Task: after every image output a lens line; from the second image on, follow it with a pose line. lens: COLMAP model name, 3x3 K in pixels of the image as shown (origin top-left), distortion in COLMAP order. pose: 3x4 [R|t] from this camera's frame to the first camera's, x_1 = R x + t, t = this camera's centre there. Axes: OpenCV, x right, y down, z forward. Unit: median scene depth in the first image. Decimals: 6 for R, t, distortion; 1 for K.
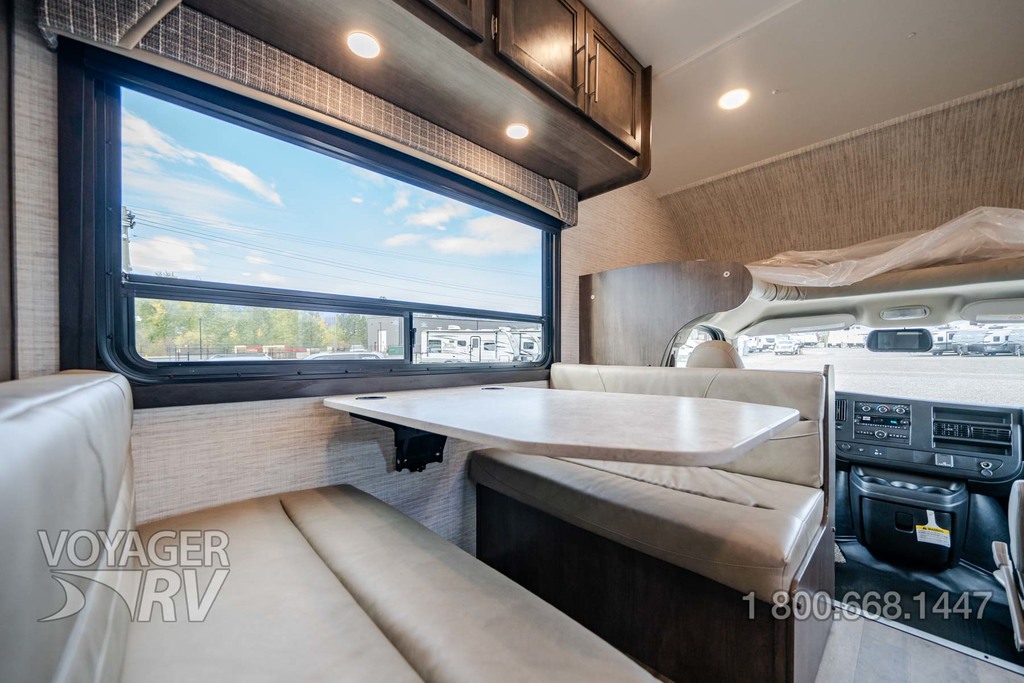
lens RADIAL K [[378.5, 0, 507.8], [0, 378.5, 358.4], [0, 0, 1]] dist [-0.007048, 0.000049]
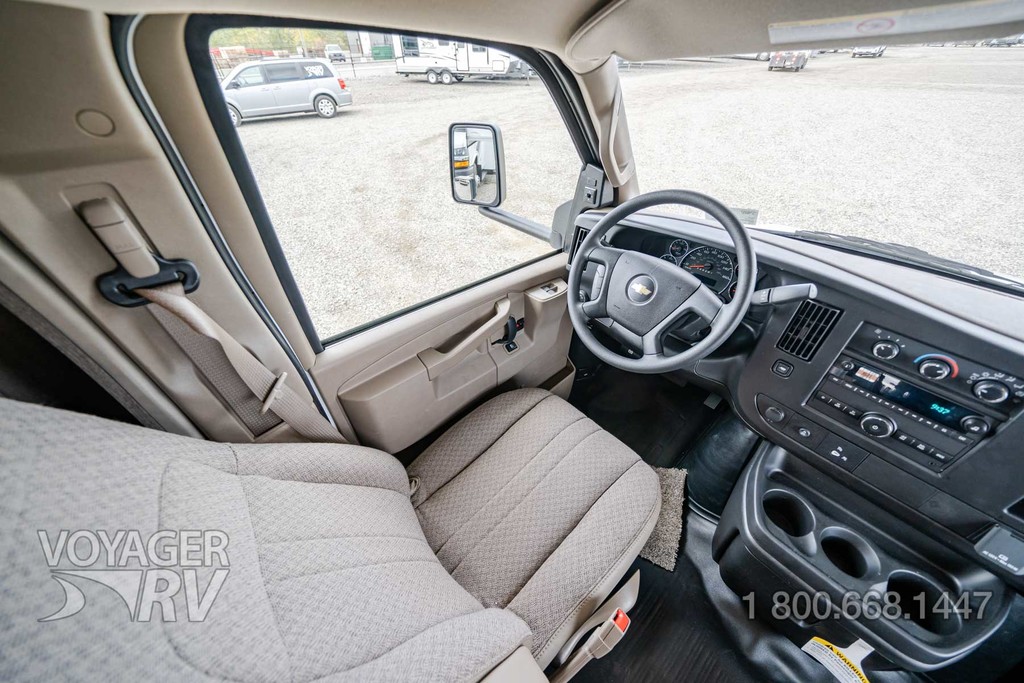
lens RADIAL K [[356.7, 0, 507.4], [0, 356.7, 340.1], [0, 0, 1]] dist [-0.006487, -0.000144]
pose [[0.999060, 0.020662, -0.038100, 0.722833], [0.007248, 0.787035, 0.616866, -0.077918], [0.042732, -0.616562, 0.786146, 0.852039]]
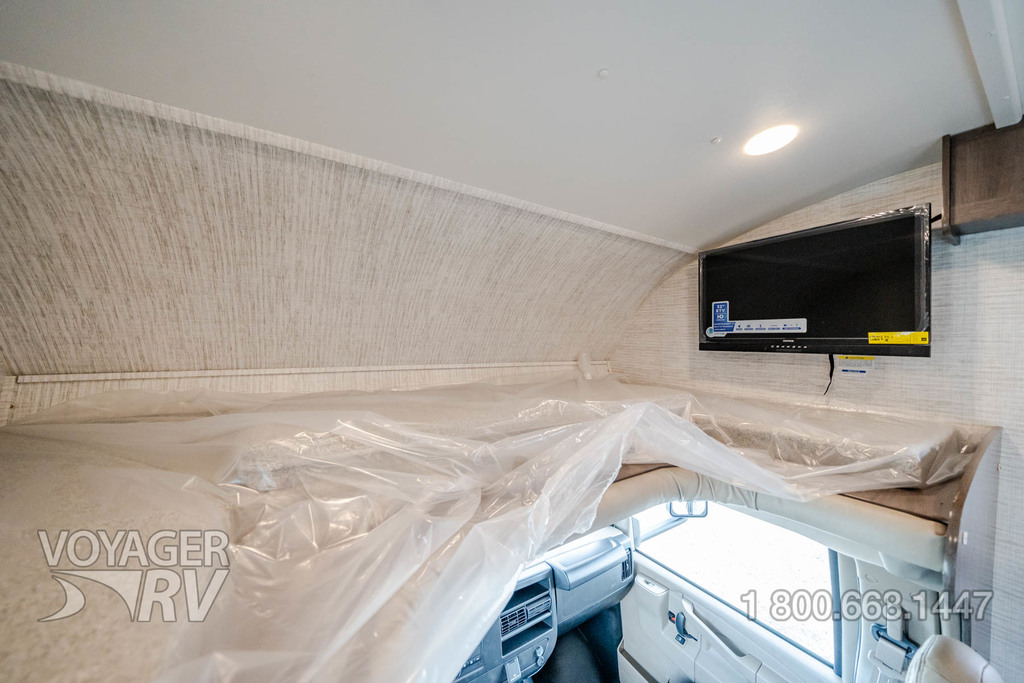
lens RADIAL K [[356.7, 0, 513.7], [0, 356.7, 339.5], [0, 0, 1]] dist [-0.006487, -0.000144]
pose [[0.175170, -0.001862, 0.984536, 0.461080], [-0.008679, 0.999956, 0.003435, -0.403802], [-0.984500, -0.009146, 0.175146, 0.880542]]
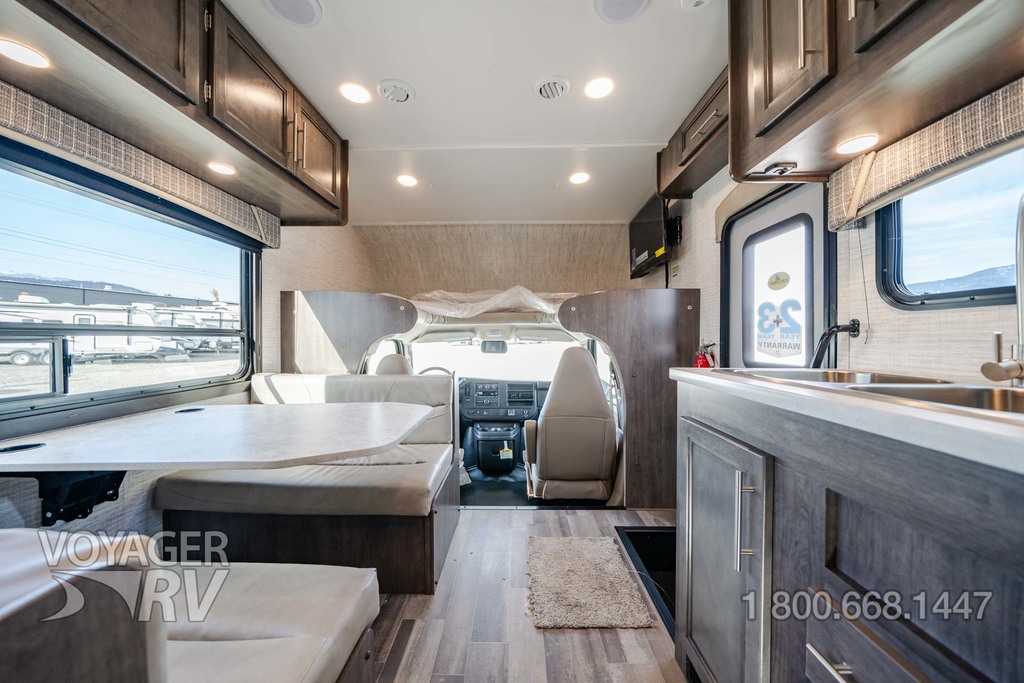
lens RADIAL K [[356.7, 0, 510.6], [0, 356.7, 340.9], [0, 0, 1]] dist [-0.006487, -0.000144]
pose [[0.696605, -0.006573, 0.717425, -0.104682], [0.007888, 0.999968, 0.001503, -0.086329], [-0.717412, 0.004612, 0.696634, -0.232273]]
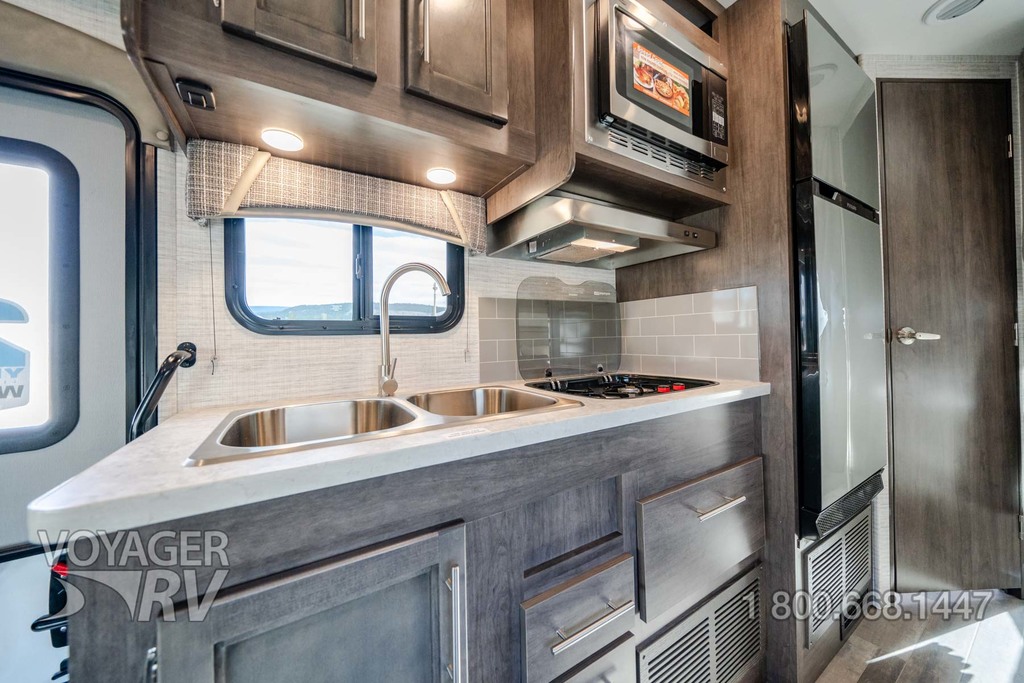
lens RADIAL K [[356.7, 0, 509.8], [0, 356.7, 330.2], [0, 0, 1]] dist [-0.006487, -0.000144]
pose [[-0.978599, 0.020808, 0.204722, 0.272684], [0.019562, 0.999776, -0.008109, -0.124431], [-0.204845, -0.003930, -0.978786, 0.150059]]
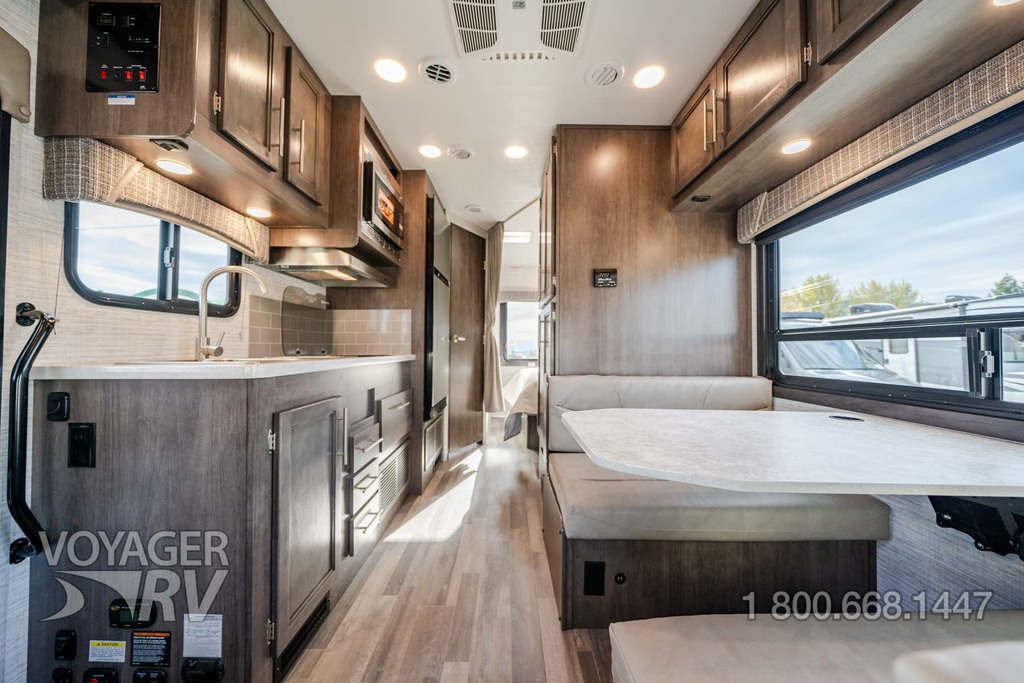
lens RADIAL K [[356.7, 0, 517.7], [0, 356.7, 342.2], [0, 0, 1]] dist [-0.006487, -0.000144]
pose [[-0.667392, -0.015396, -0.744547, 0.705186], [-0.009892, 0.999881, -0.011809, -0.064281], [0.744641, -0.000516, -0.667465, 0.641520]]
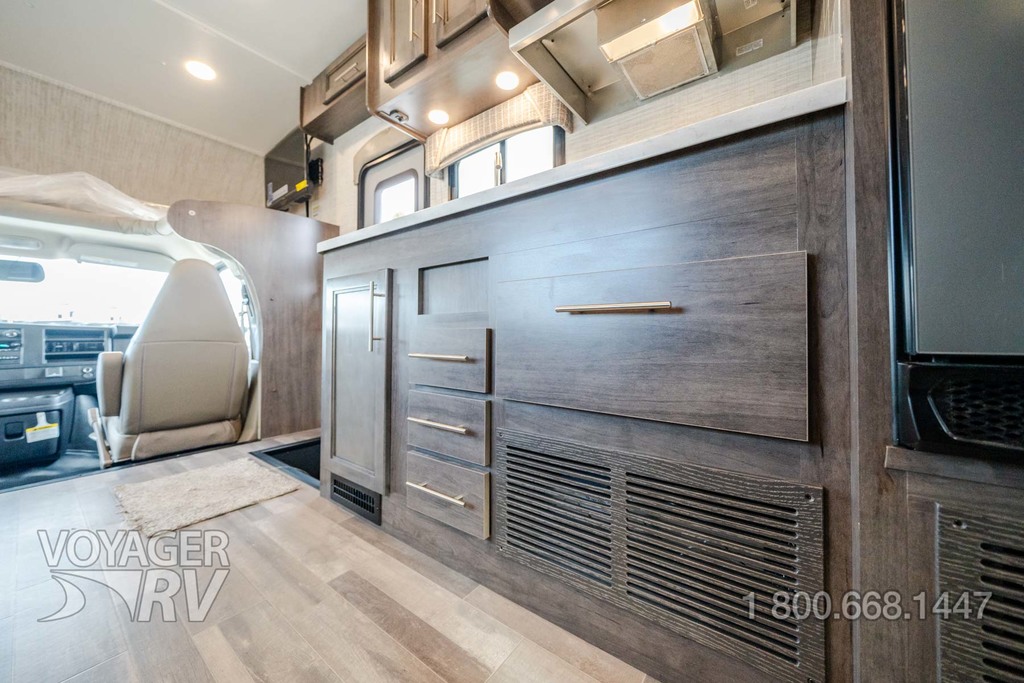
lens RADIAL K [[356.7, 0, 518.3], [0, 356.7, 328.4], [0, 0, 1]] dist [-0.006487, -0.000144]
pose [[-0.193508, 0.014167, 0.980996, -0.250643], [0.007176, 0.999889, -0.013024, 0.158230], [-0.981073, 0.004519, -0.193588, -0.257262]]
